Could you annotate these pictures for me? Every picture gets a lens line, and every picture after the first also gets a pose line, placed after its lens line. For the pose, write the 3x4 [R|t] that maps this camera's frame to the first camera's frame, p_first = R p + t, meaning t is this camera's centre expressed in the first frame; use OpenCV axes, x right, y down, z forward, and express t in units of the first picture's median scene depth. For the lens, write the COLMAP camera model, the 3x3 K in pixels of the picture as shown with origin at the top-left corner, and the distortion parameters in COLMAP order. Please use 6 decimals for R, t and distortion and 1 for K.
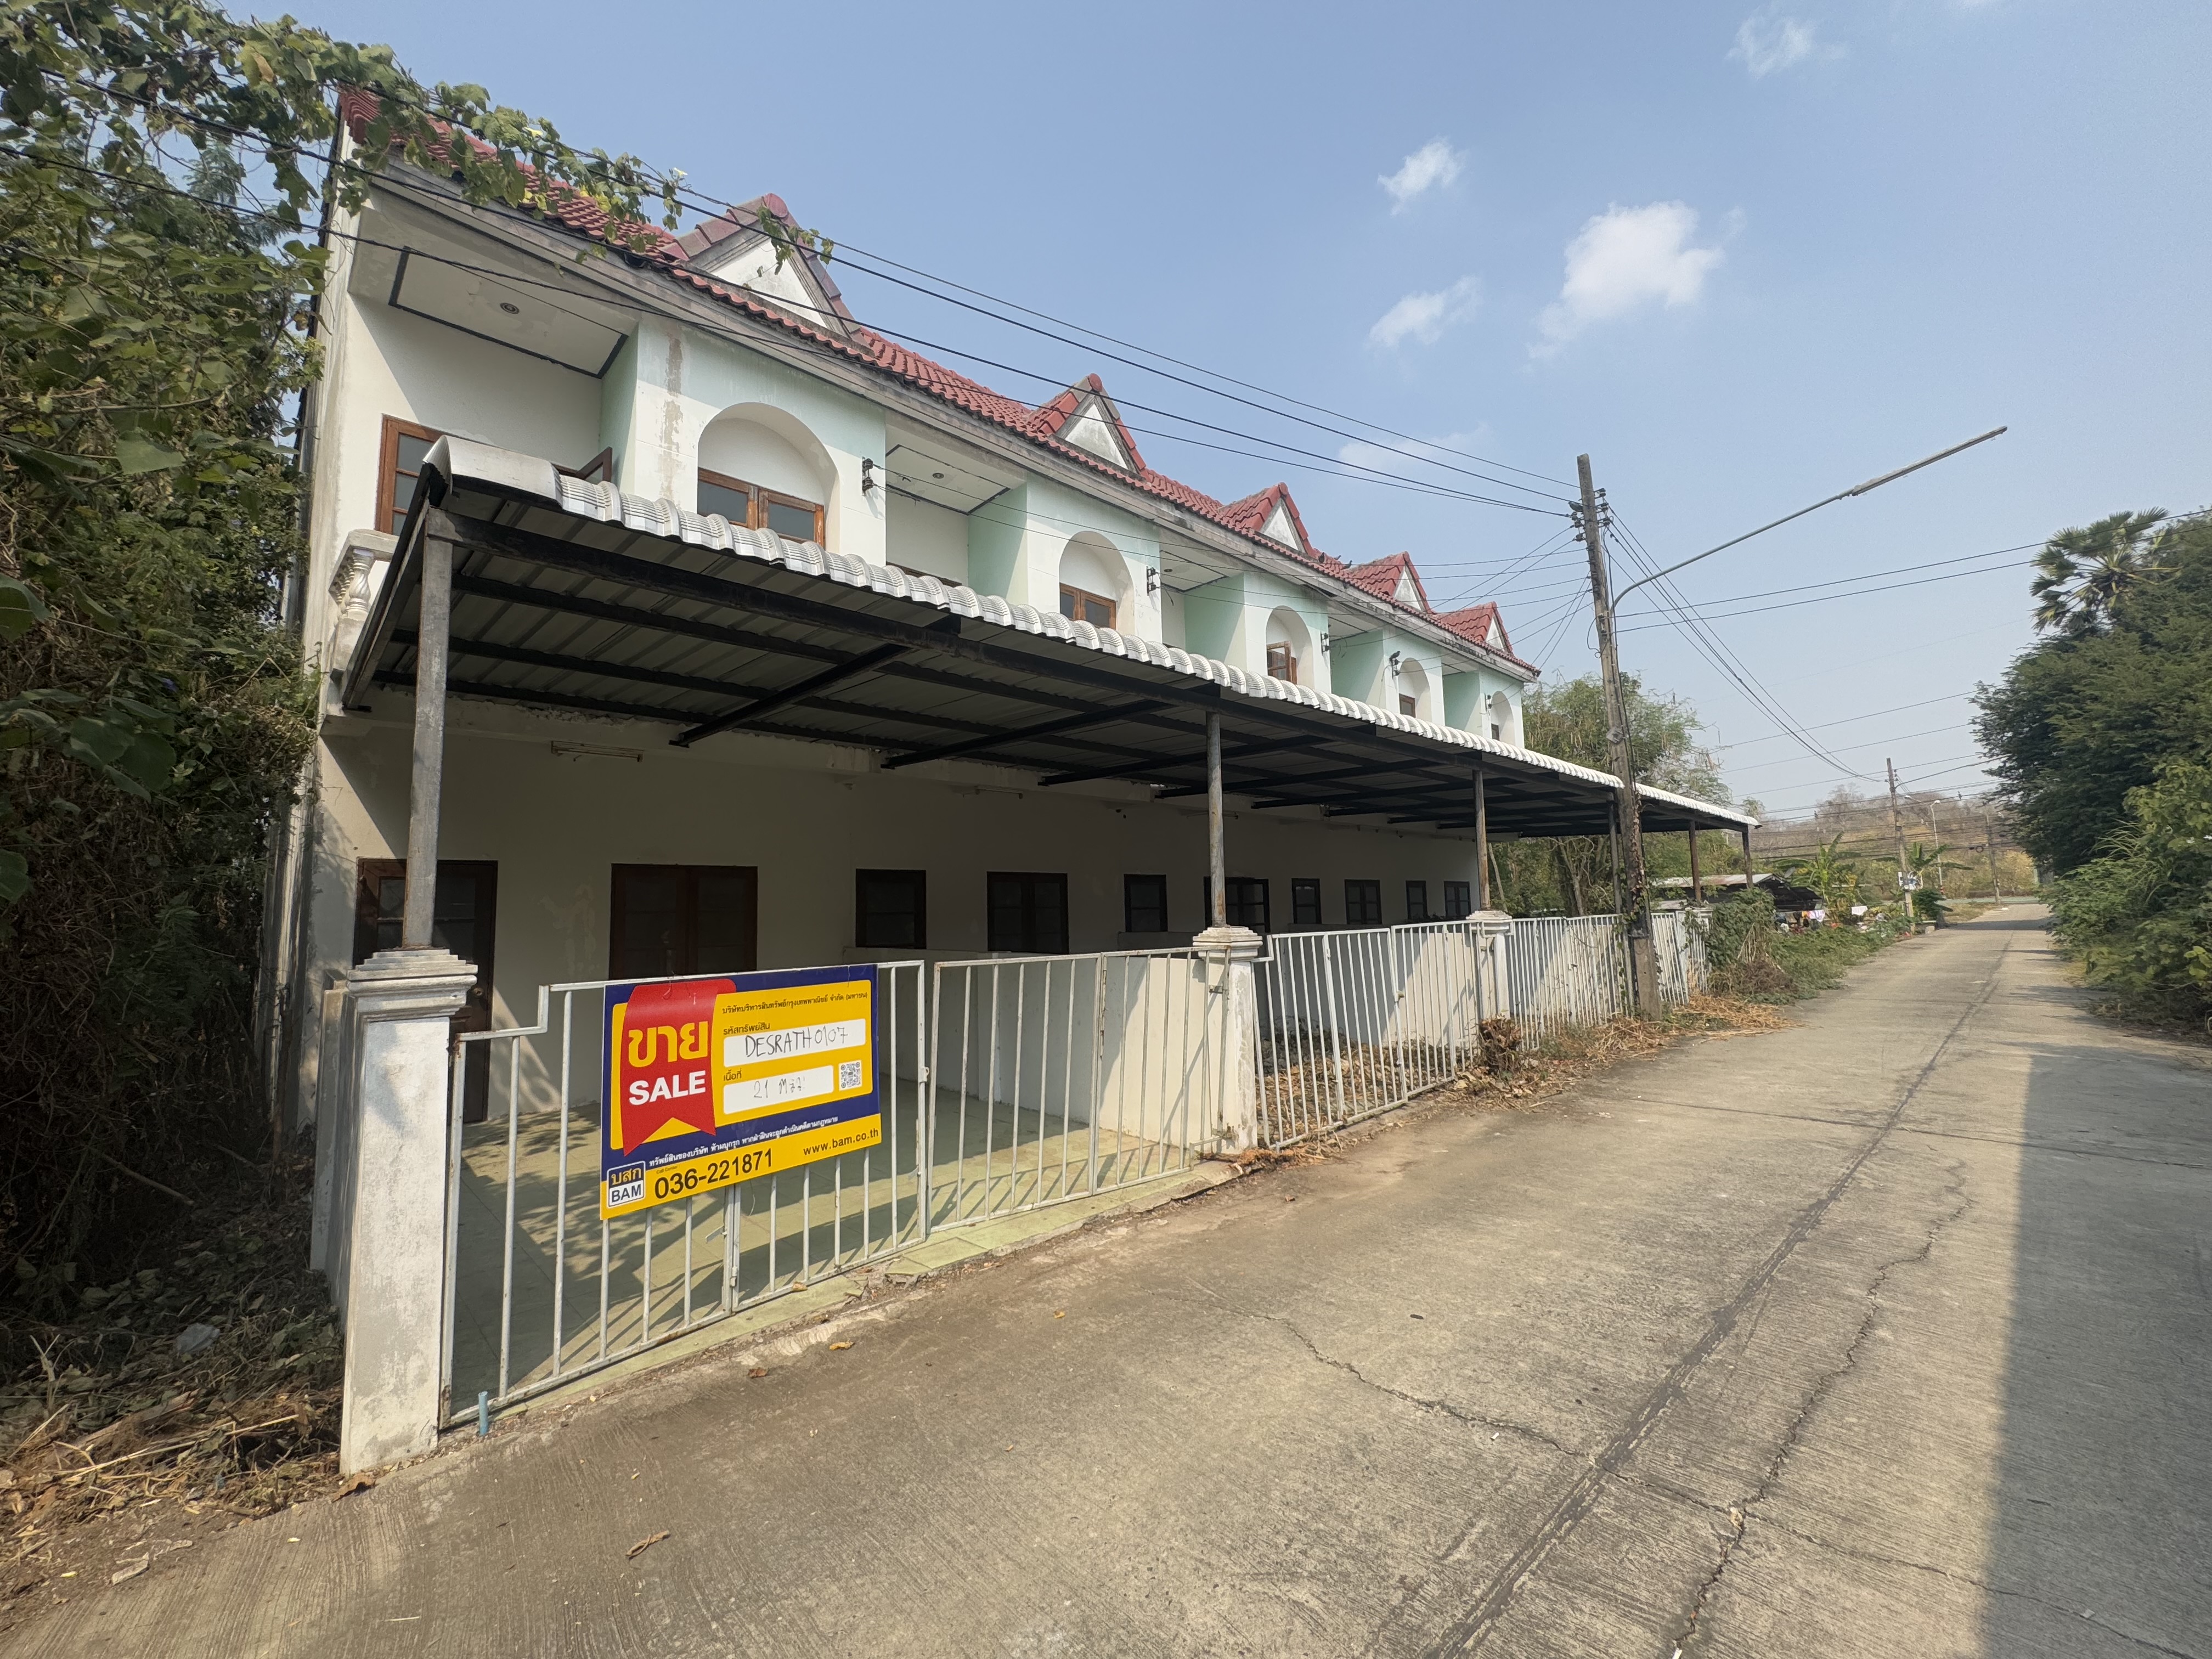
lens RADIAL K [[886.3, 0, 1108.9], [0, 886.3, 826.8], [0, 0, 1]] dist [-0.002227, -0.000020]
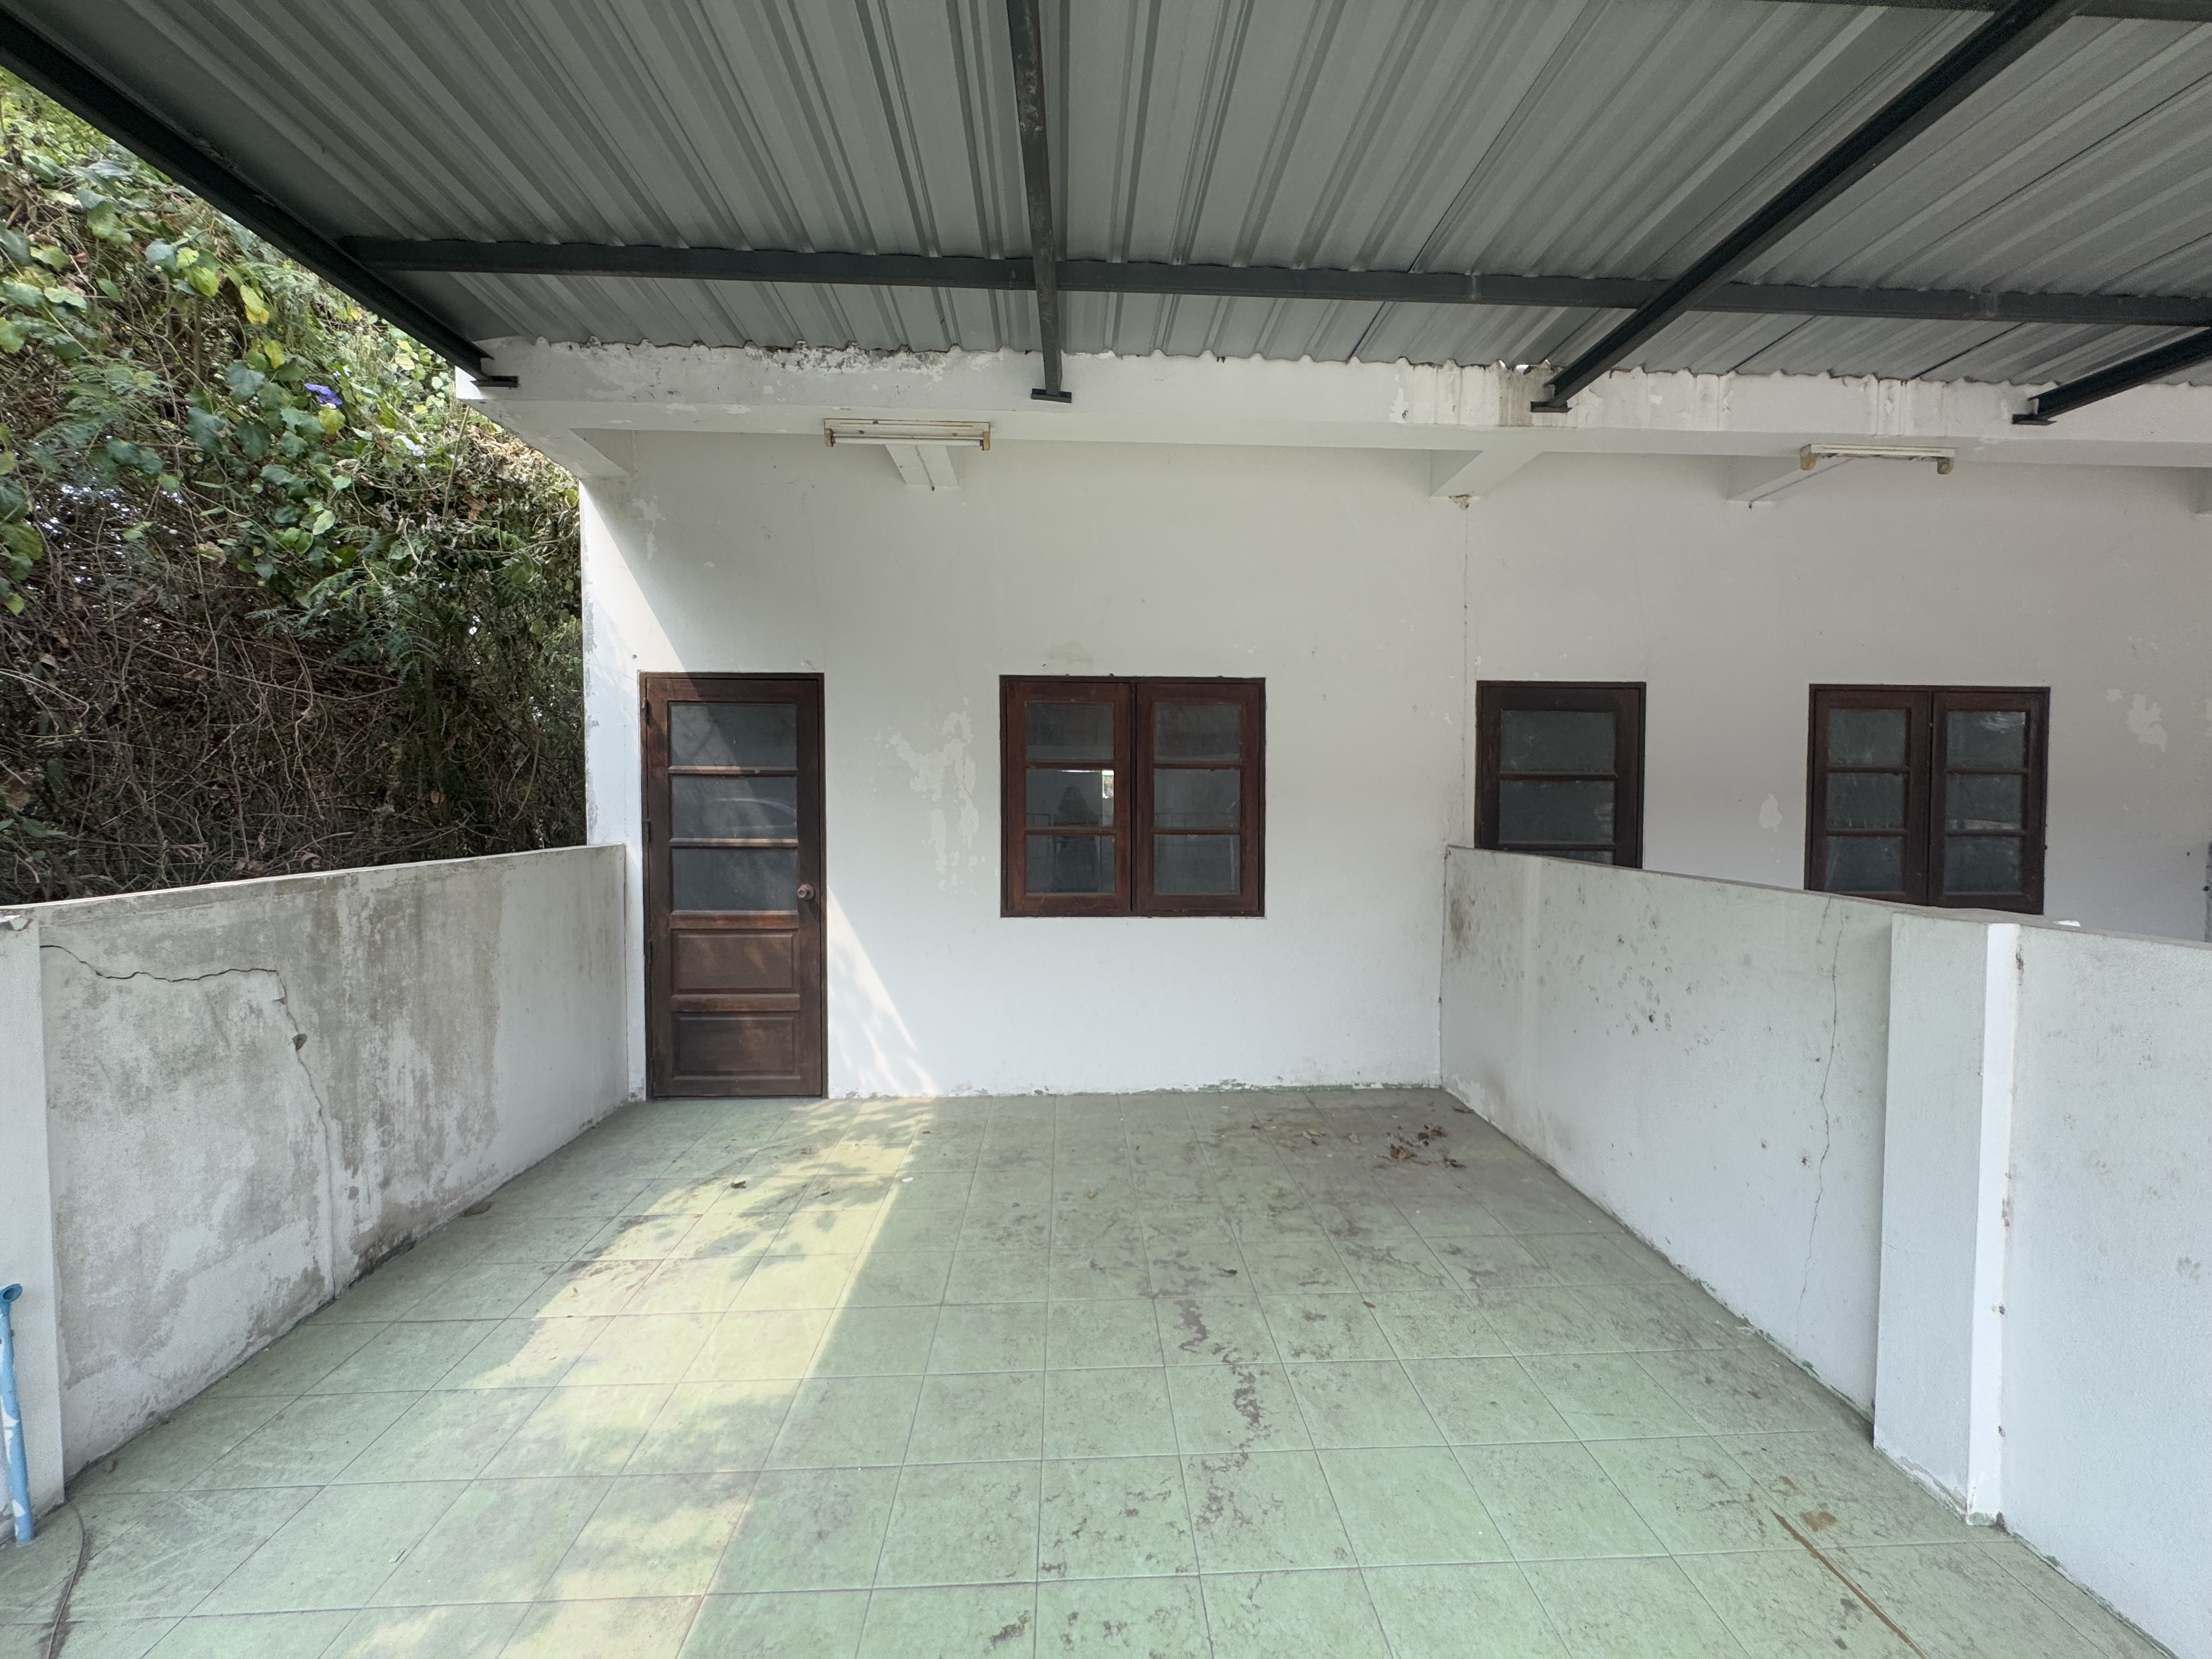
lens RADIAL K [[886.3, 0, 1108.9], [0, 886.3, 826.8], [0, 0, 1]] dist [-0.002227, -0.000020]
pose [[0.746561, 0.045228, -0.663778, -0.254344], [0.045100, 0.991951, 0.118314, 0.130779], [0.663786, -0.118265, 0.738513, 1.128180]]
